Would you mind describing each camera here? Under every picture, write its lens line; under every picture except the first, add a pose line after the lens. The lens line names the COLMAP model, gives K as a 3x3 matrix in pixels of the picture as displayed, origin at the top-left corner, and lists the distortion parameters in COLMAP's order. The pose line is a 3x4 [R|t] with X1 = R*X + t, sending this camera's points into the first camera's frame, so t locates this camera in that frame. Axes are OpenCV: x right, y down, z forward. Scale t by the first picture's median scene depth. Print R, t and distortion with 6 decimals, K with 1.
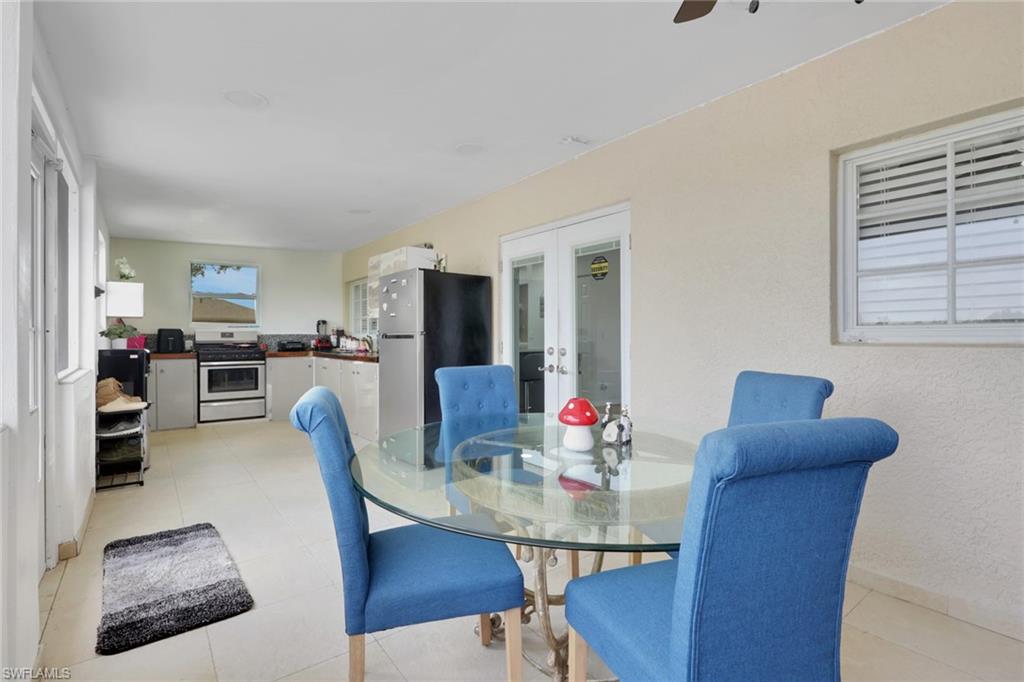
lens RADIAL K [[484.9, 0, 511.1], [0, 484.9, 333.3], [0, 0, 1]] dist [0.002385, 0.001843]
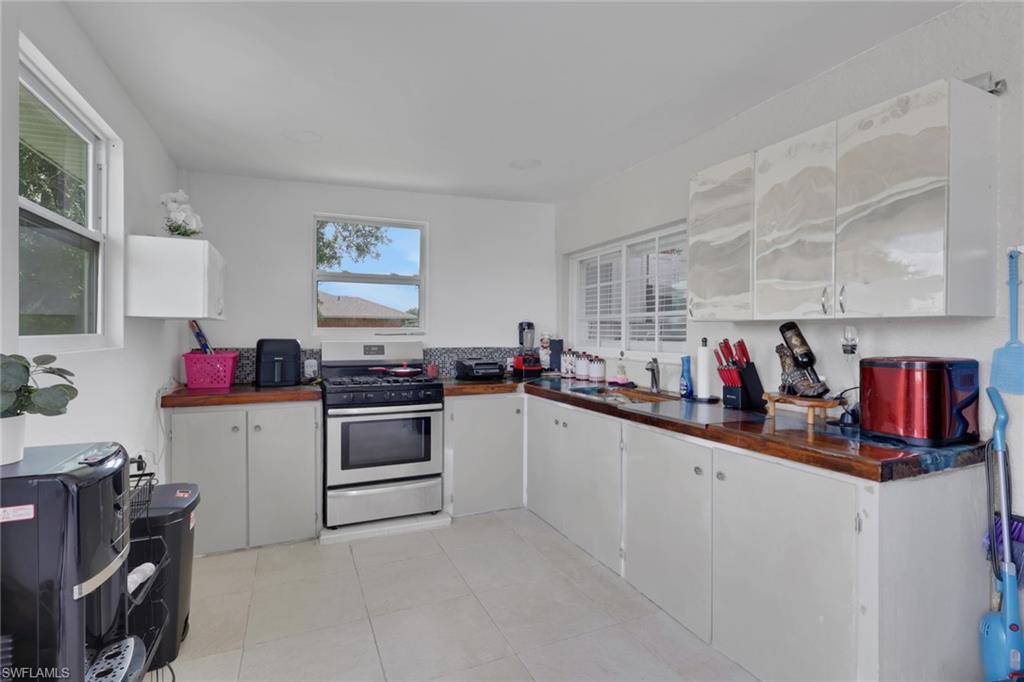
lens RADIAL K [[484.9, 0, 512.5], [0, 484.9, 336.8], [0, 0, 1]] dist [0.002385, 0.001843]
pose [[0.974389, 0.010913, -0.224605, -0.319514], [-0.008268, 0.999885, 0.012715, -0.019524], [0.224718, -0.010532, 0.974367, 0.517642]]
